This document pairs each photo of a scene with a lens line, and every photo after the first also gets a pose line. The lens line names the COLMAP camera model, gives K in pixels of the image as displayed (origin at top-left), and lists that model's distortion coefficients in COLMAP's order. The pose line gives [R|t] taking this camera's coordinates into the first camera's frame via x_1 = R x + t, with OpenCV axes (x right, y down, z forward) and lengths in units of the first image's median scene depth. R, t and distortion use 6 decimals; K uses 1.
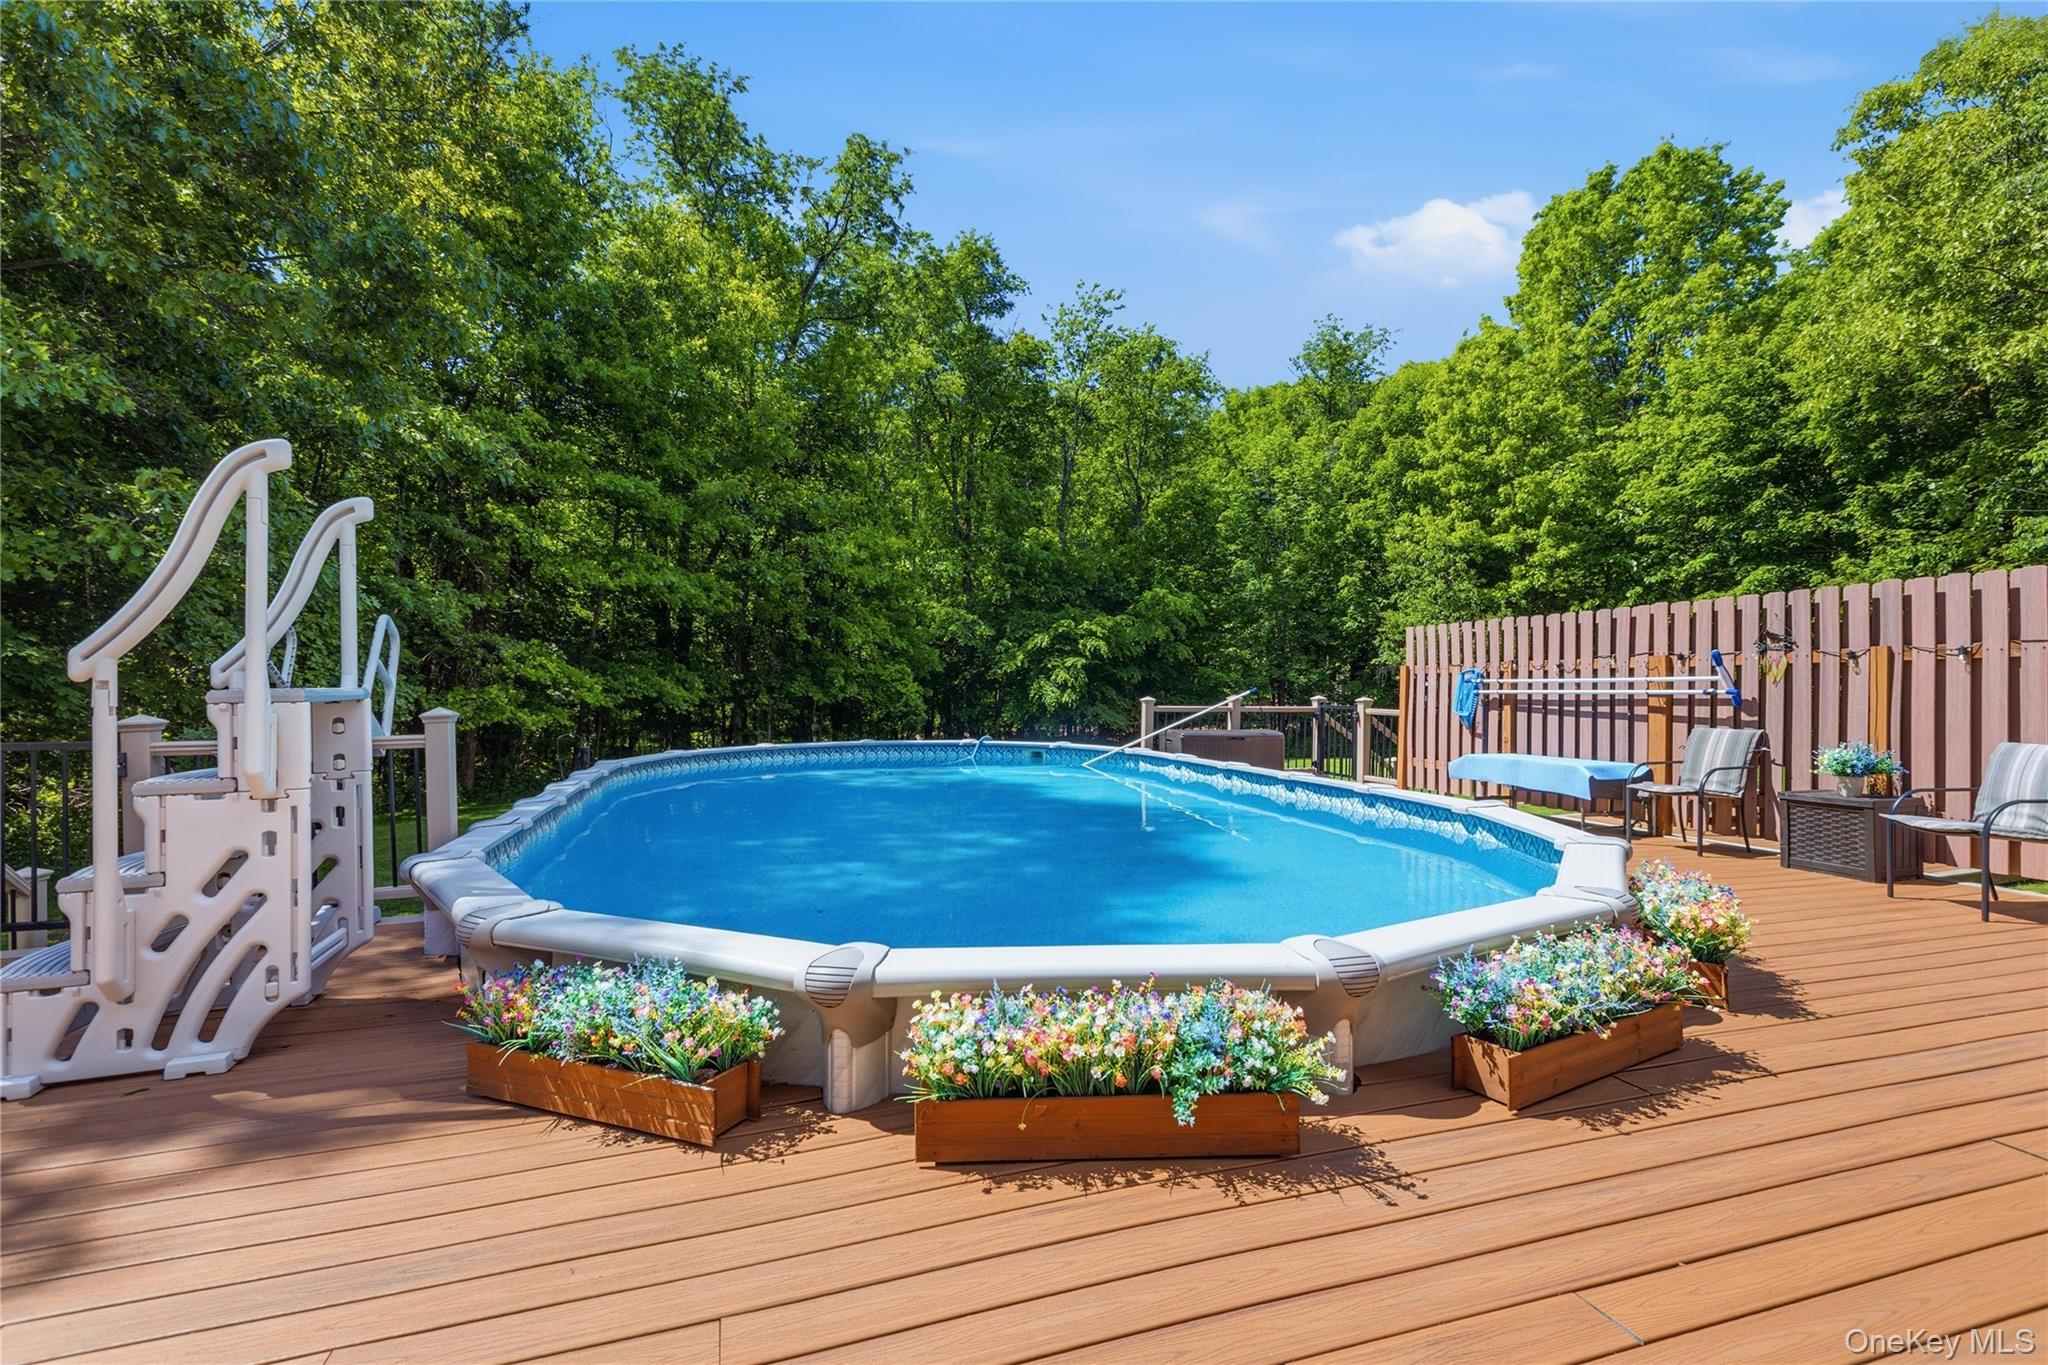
lens RADIAL K [[919.3, 0, 1024.0], [0, 919.3, 682.5], [0, 0, 1]] dist [0.008060, 0.000163]
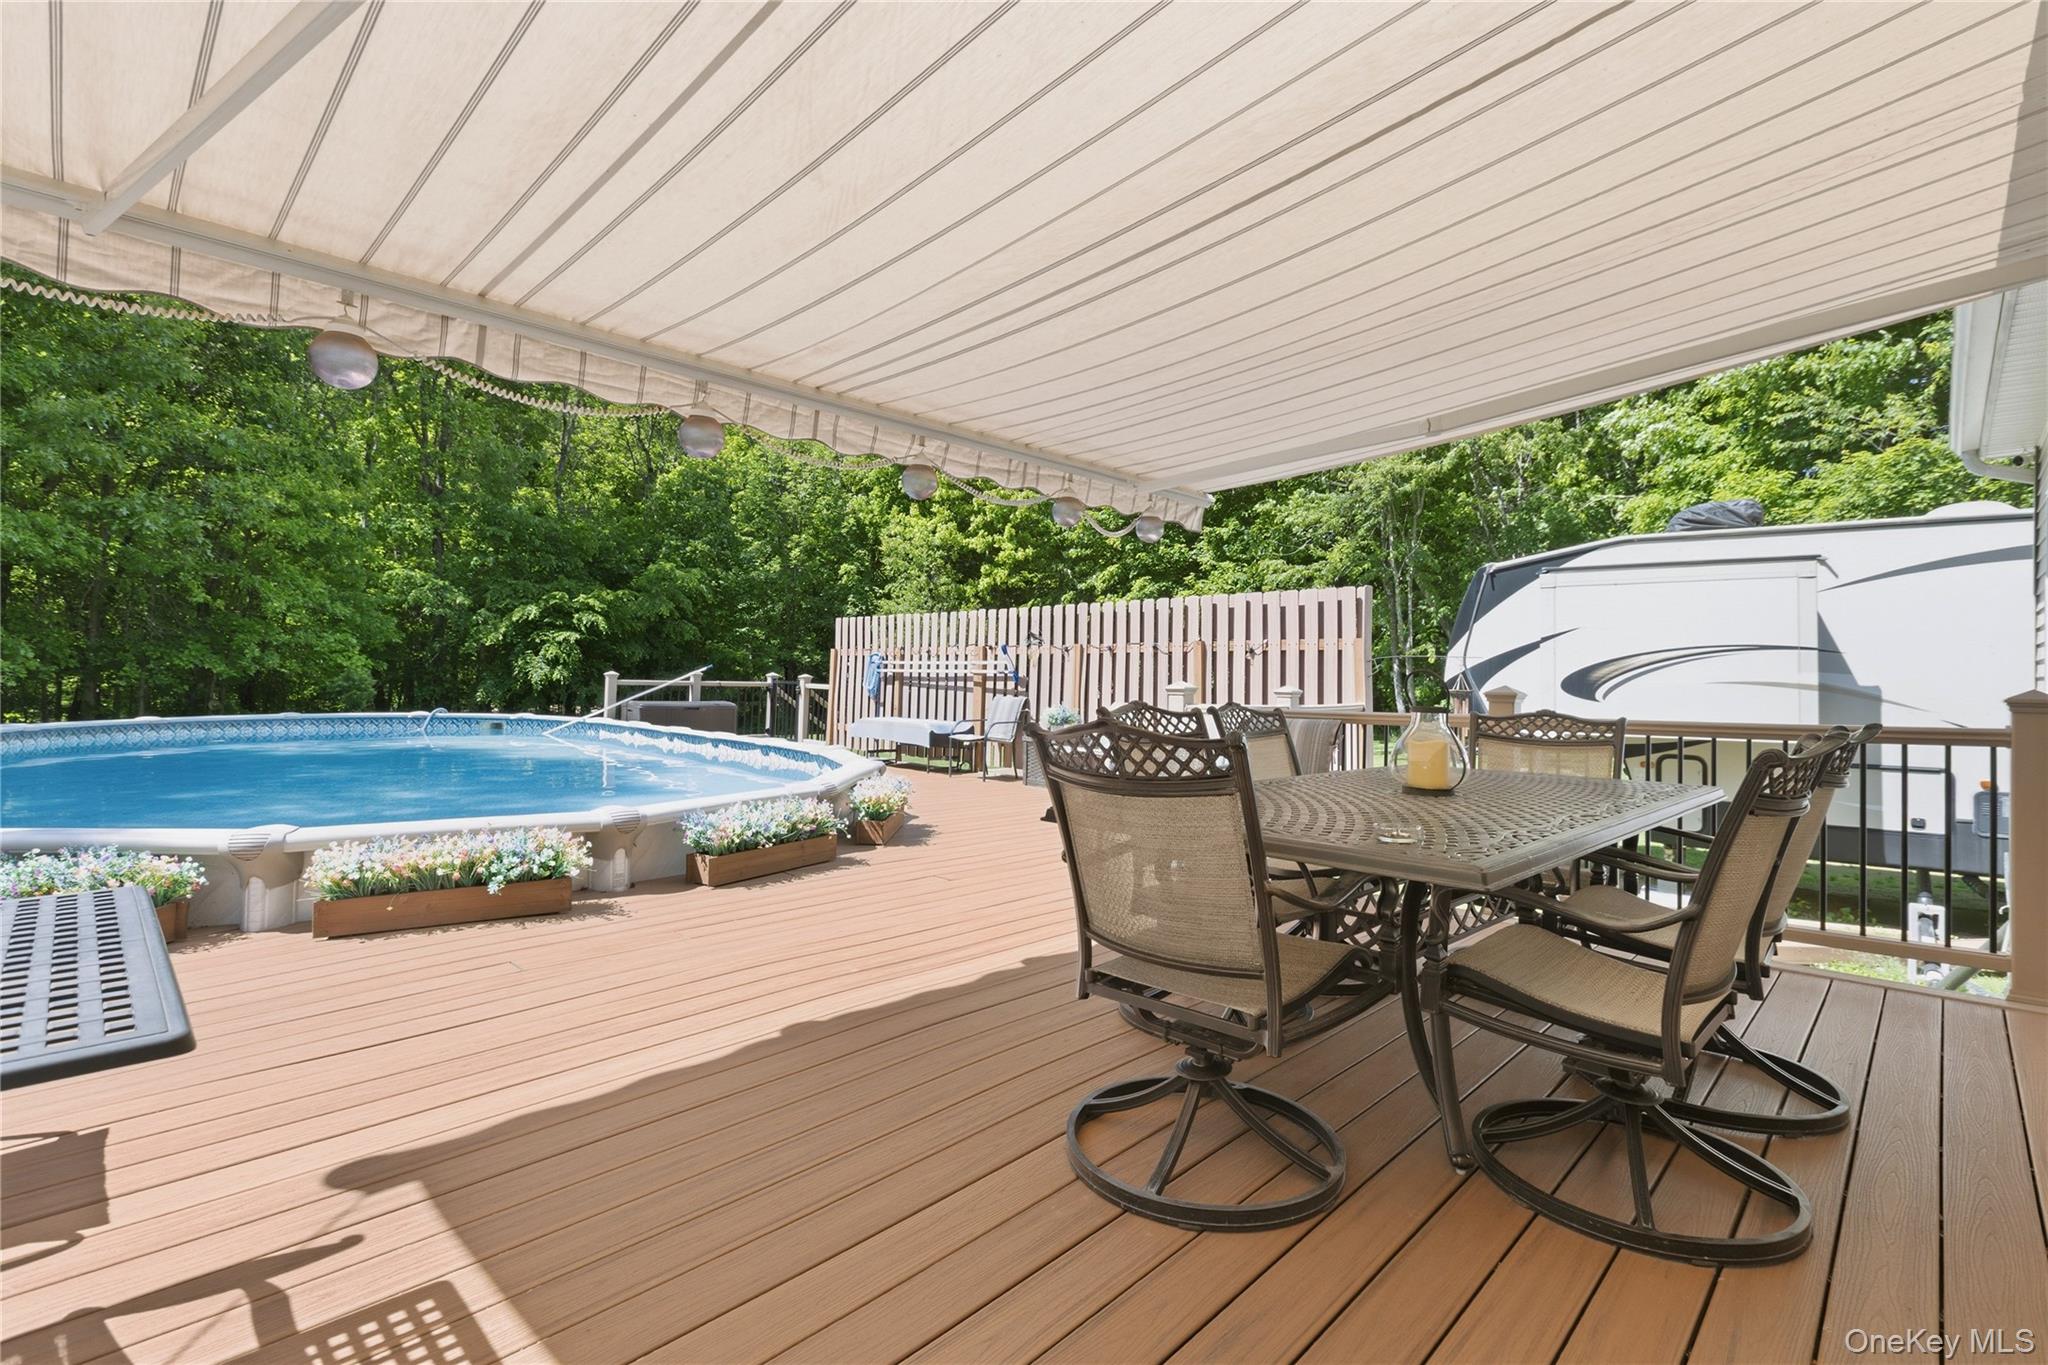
lens RADIAL K [[940.5, 0, 1017.6], [0, 940.5, 653.5], [0, 0, 1]] dist [0.010337, 0.000408]
pose [[0.885564, 0.022855, 0.463954, 0.040691], [-0.018365, 0.999731, -0.014195, 0.001172], [-0.464154, 0.004050, 0.885746, -0.220280]]
